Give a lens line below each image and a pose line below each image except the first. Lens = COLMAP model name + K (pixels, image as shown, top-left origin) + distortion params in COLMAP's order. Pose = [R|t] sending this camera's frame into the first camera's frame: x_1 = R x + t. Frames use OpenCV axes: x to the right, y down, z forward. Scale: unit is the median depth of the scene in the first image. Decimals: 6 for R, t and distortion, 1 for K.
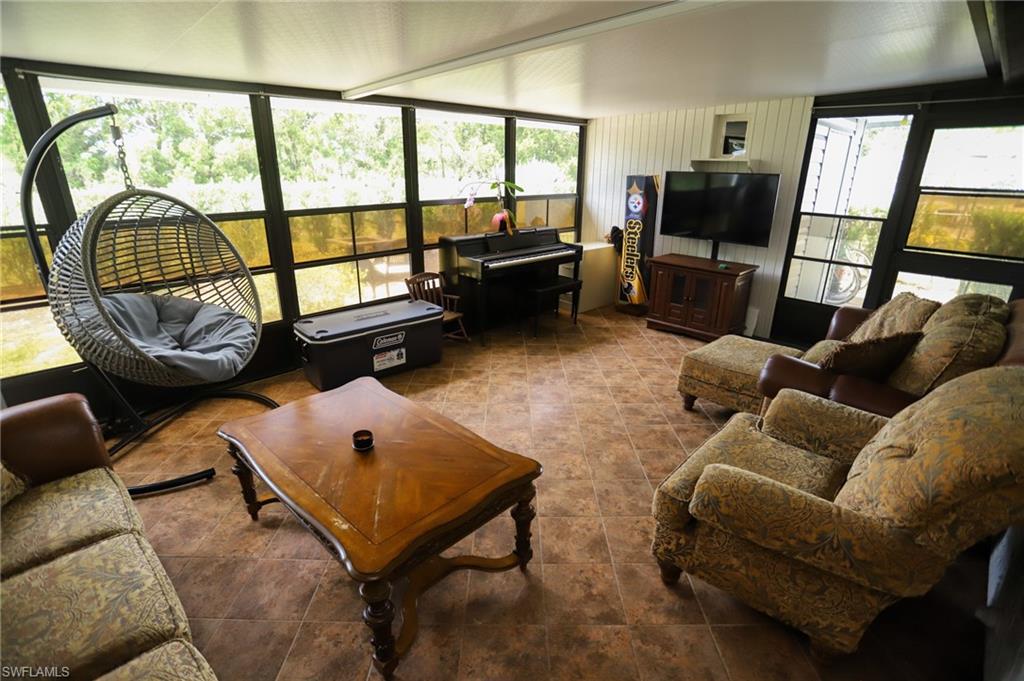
lens RADIAL K [[493.2, 0, 514.4], [0, 493.2, 342.3], [0, 0, 1]] dist [-0.069584, 0.023691]
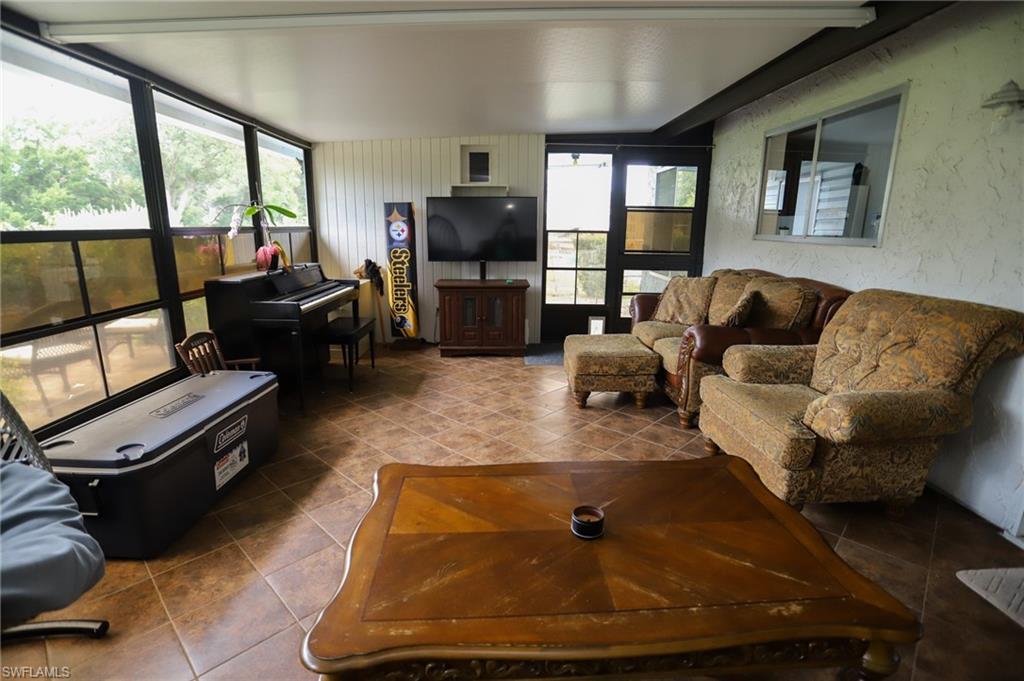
lens RADIAL K [[493.2, 0, 514.4], [0, 493.2, 342.3], [0, 0, 1]] dist [-0.069584, 0.023691]
pose [[0.695468, -0.171851, 0.697704, -0.342049], [0.243534, 0.969885, -0.003862, -0.021849], [-0.676029, 0.172601, 0.716375, 0.245424]]
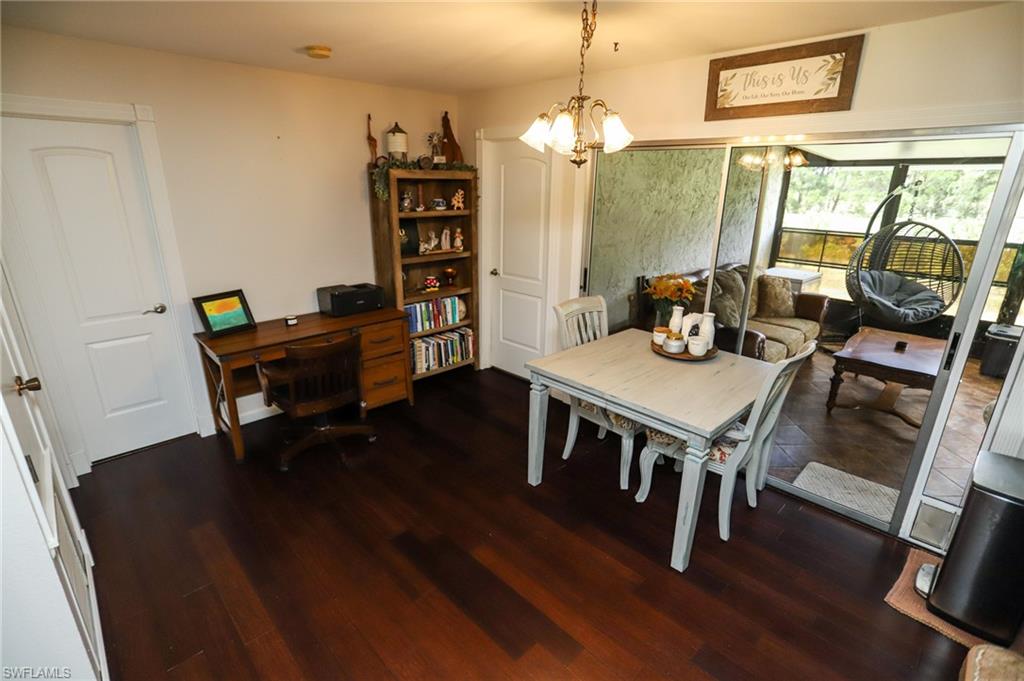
lens RADIAL K [[493.2, 0, 514.4], [0, 493.2, 342.3], [0, 0, 1]] dist [-0.069584, 0.023691]
pose [[-0.034221, 0.295098, -0.954854, 0.704556], [-0.348211, 0.892027, 0.288161, 0.074732], [0.936791, 0.342351, 0.072230, -0.283436]]
